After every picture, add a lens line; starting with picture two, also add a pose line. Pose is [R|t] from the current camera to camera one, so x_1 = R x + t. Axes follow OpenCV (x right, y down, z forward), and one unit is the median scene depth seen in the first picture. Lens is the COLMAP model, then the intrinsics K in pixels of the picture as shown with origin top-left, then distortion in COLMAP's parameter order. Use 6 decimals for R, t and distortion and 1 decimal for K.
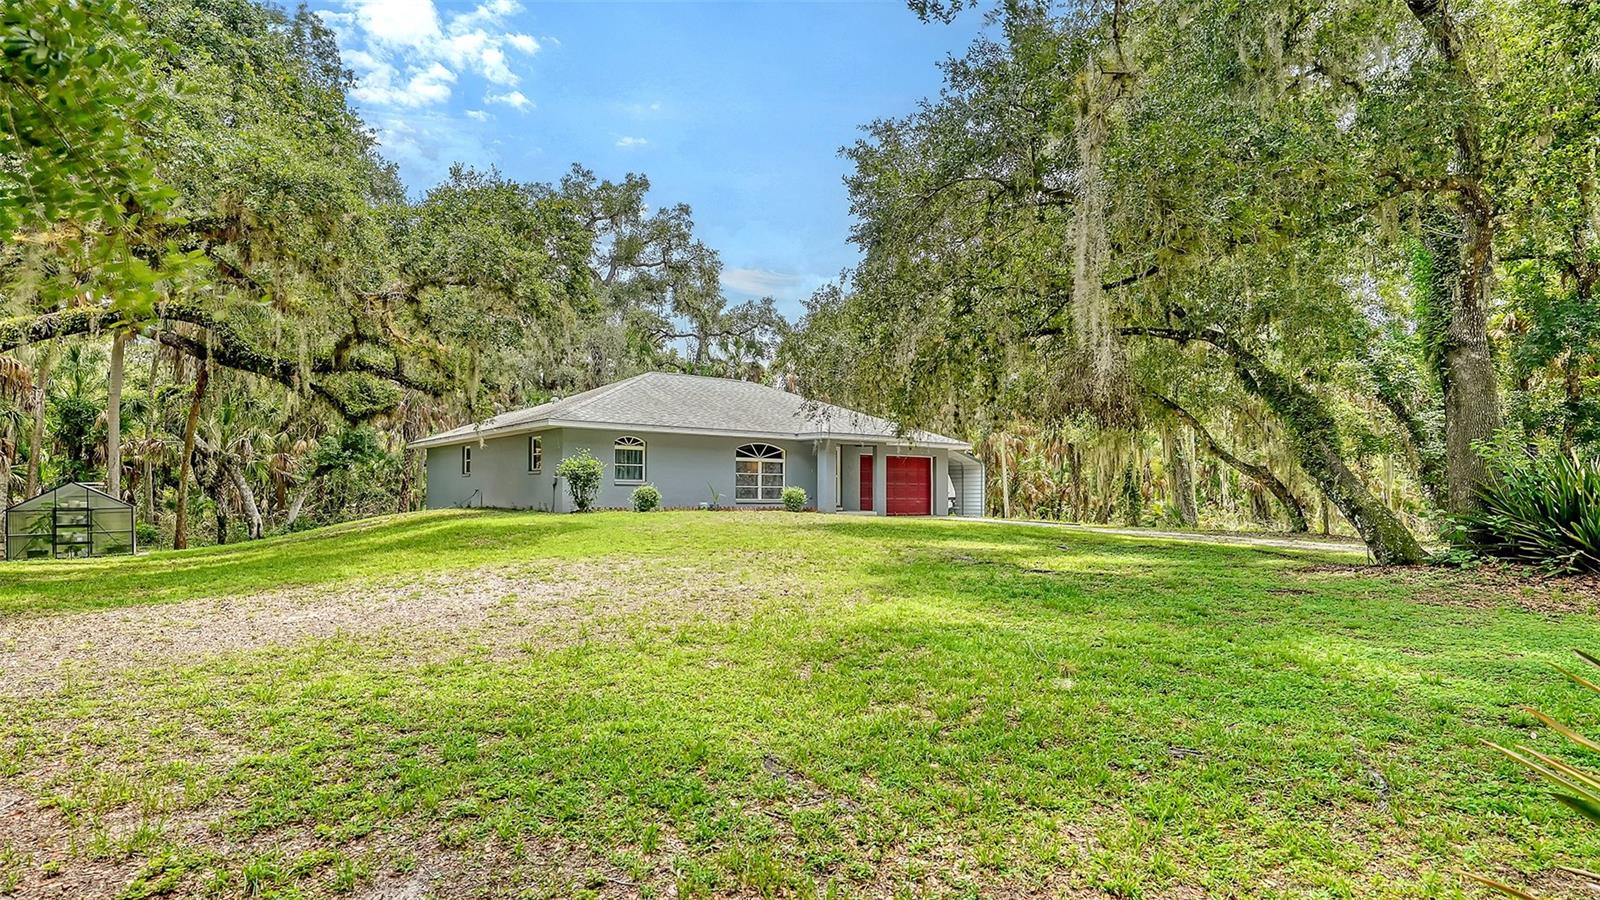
lens RADIAL K [[901.2, 0, 796.2], [0, 901.2, 439.8], [0, 0, 1]] dist [0.000624, 0.000524]
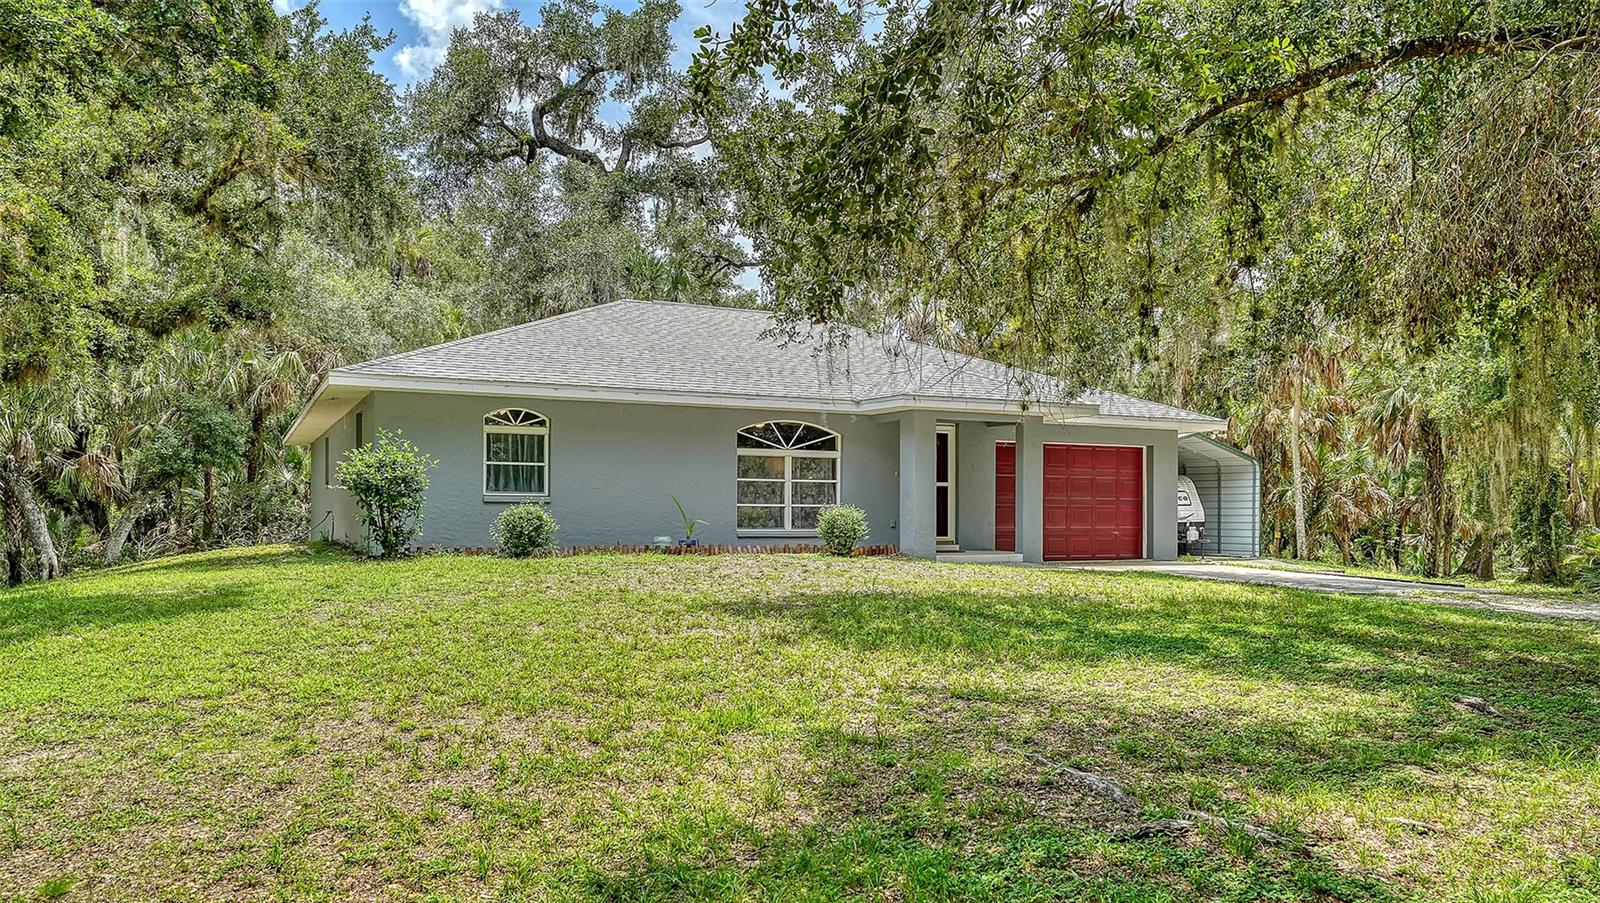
lens RADIAL K [[1196.9, 0, 800.0], [0, 1196.9, 451.5], [0, 0, 1]] dist [0.017485, 0.000580]
pose [[0.985568, -0.008996, -0.169043, 0.072511], [0.010702, 0.999901, 0.009184, 0.013366], [0.168943, -0.010861, 0.985566, 0.291202]]
